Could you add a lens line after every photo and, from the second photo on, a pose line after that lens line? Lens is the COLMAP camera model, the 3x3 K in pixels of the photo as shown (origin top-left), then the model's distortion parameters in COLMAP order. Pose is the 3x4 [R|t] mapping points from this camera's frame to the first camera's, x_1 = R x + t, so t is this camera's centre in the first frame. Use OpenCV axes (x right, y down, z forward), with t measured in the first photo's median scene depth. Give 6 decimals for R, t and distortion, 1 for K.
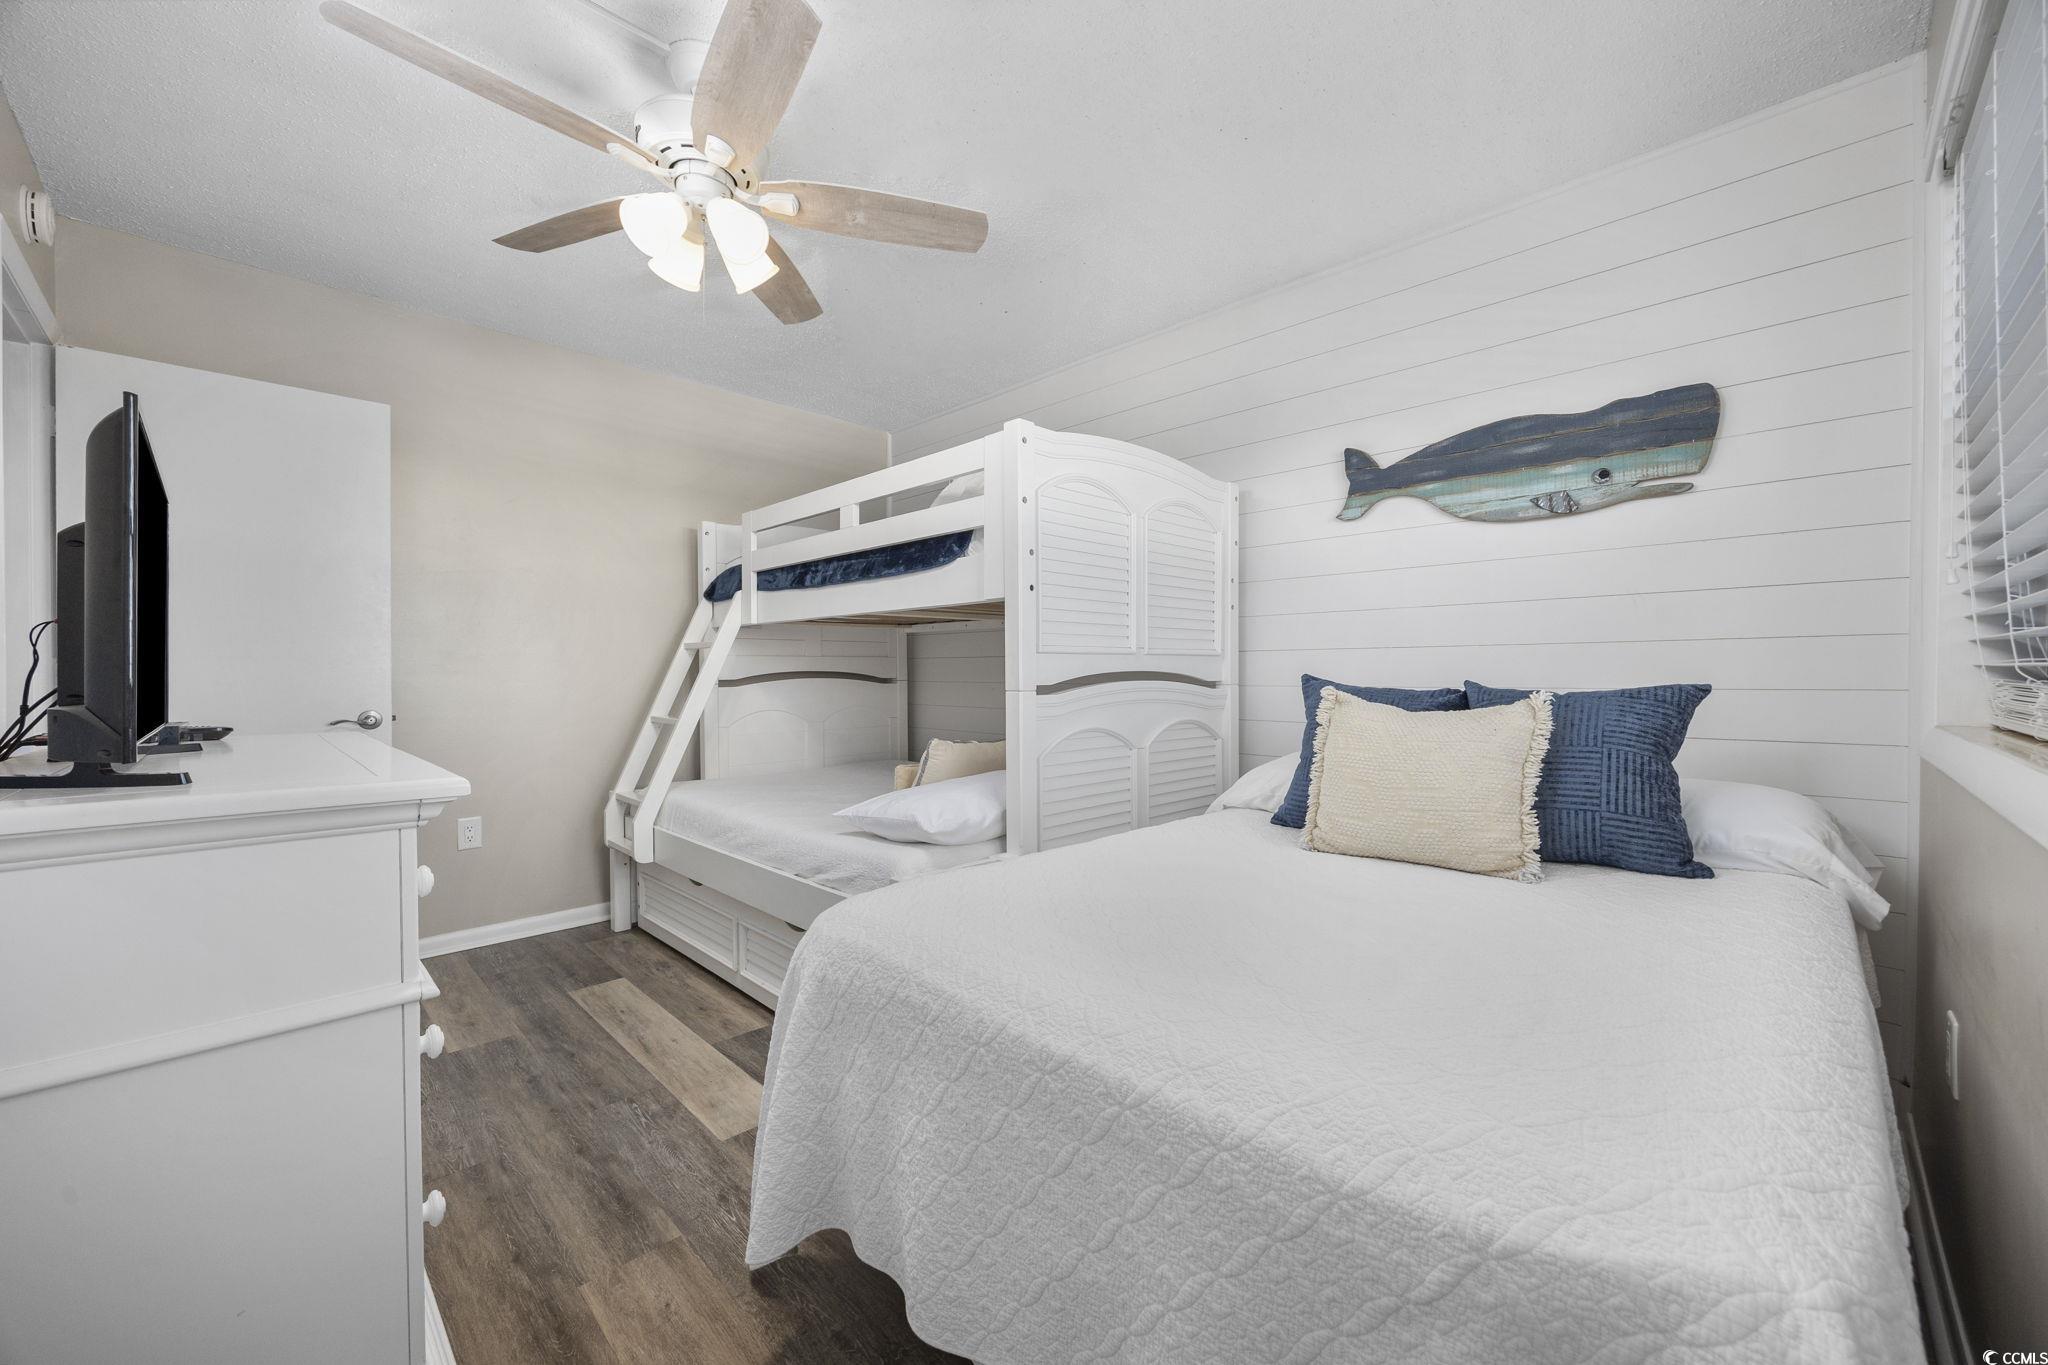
lens RADIAL K [[781.2, 0, 1030.9], [0, 781.2, 676.3], [0, 0, 1]] dist [0.001225, 0.000019]
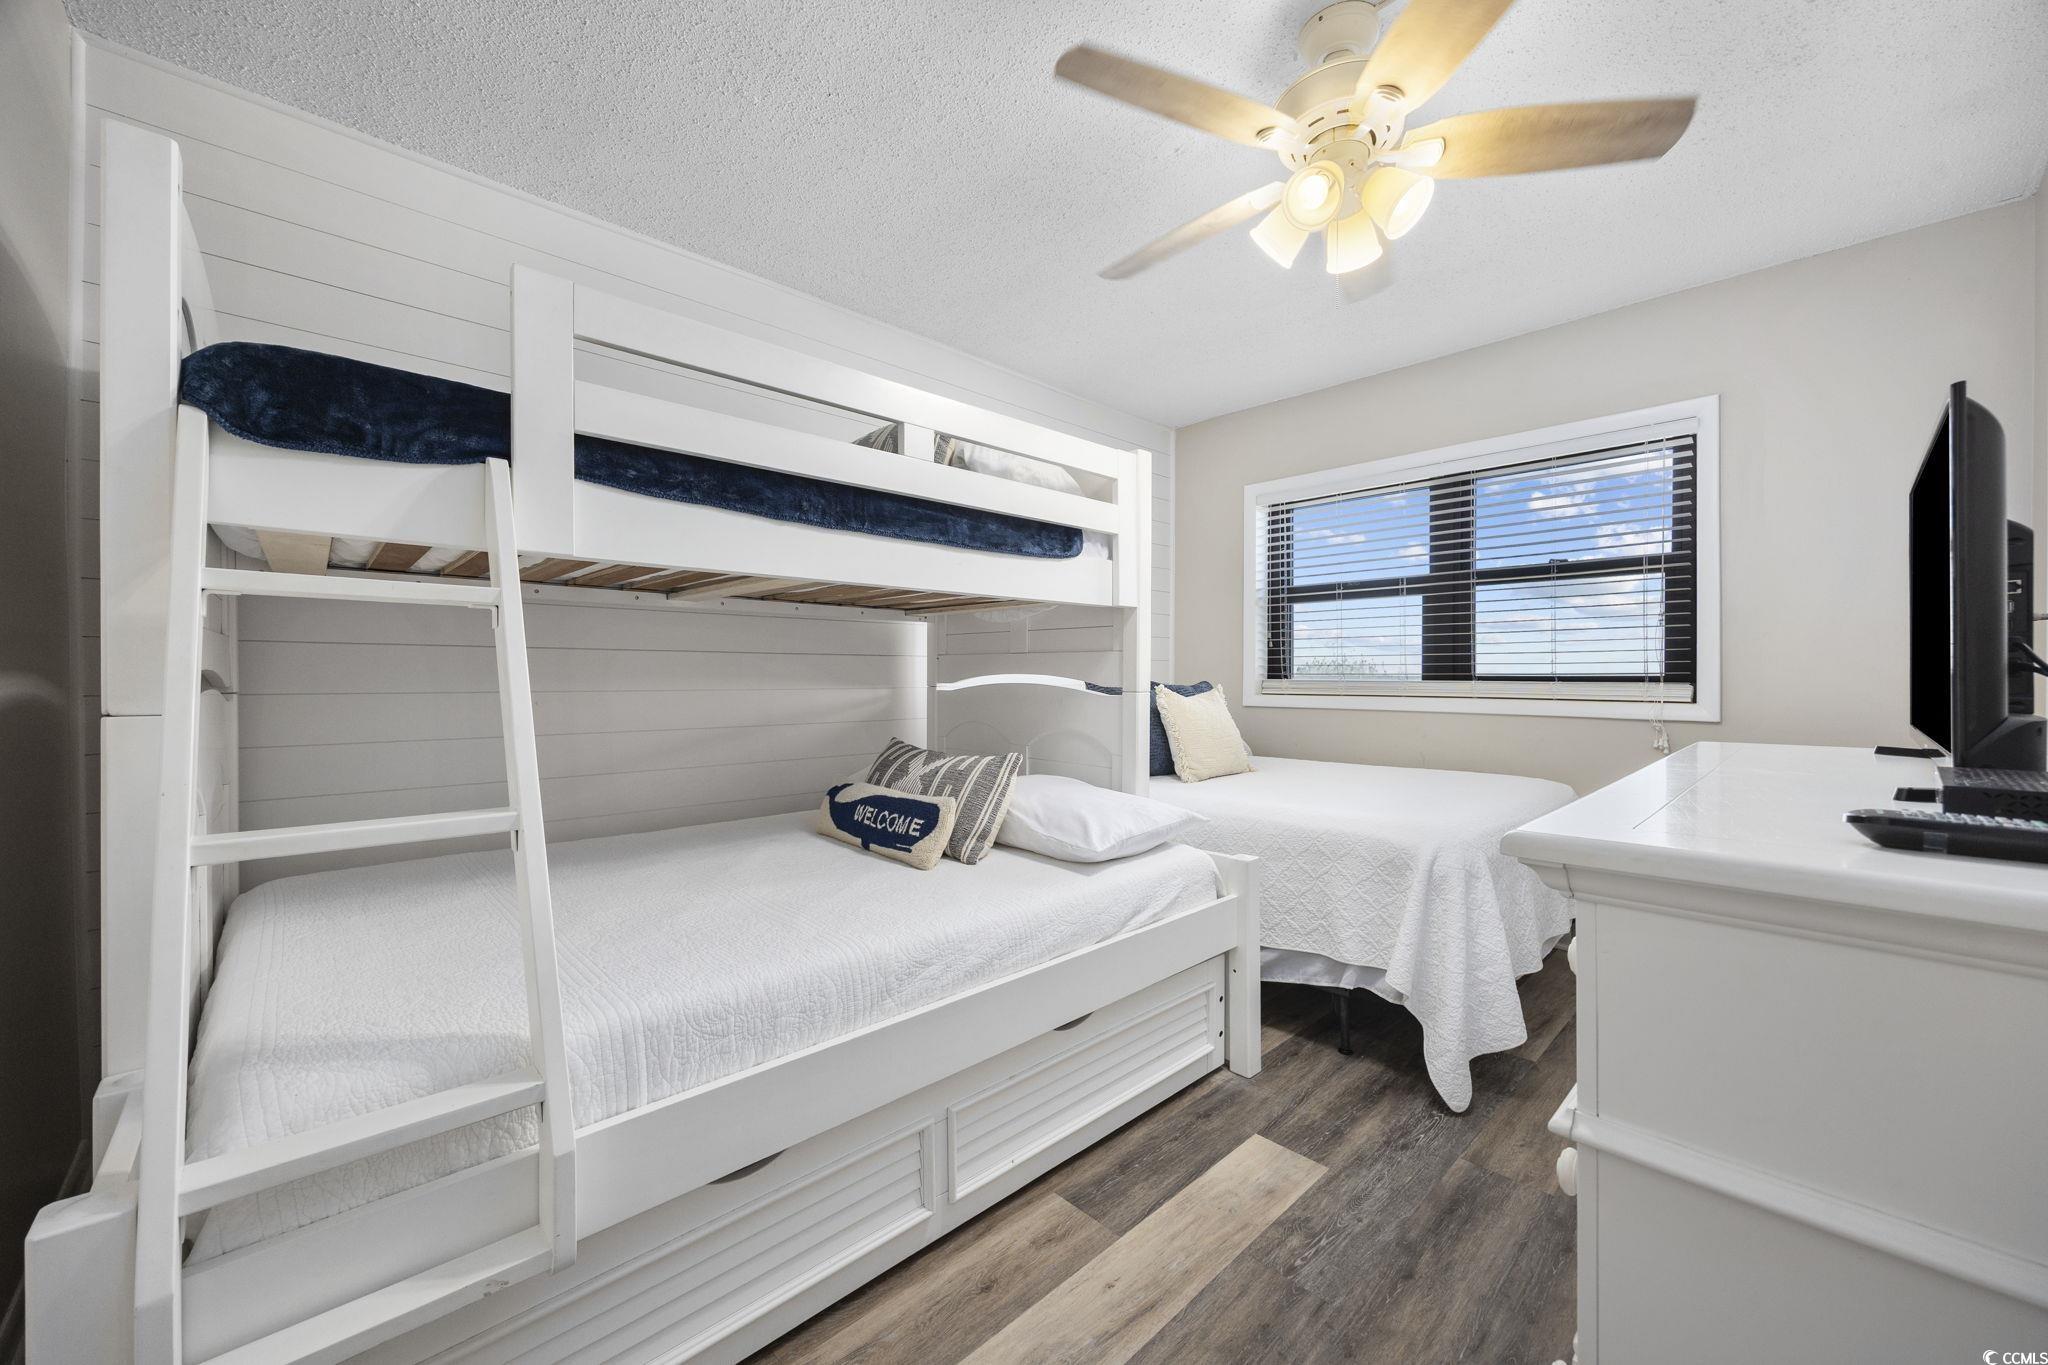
lens RADIAL K [[781.2, 0, 1031.1], [0, 781.2, 675.7], [0, 0, 1]] dist [0.001225, 0.000019]
pose [[0.030334, -0.000321, 0.999540, -1.237297], [0.002161, 0.999998, 0.000256, -0.006378], [-0.999537, 0.002152, 0.030335, 1.213694]]
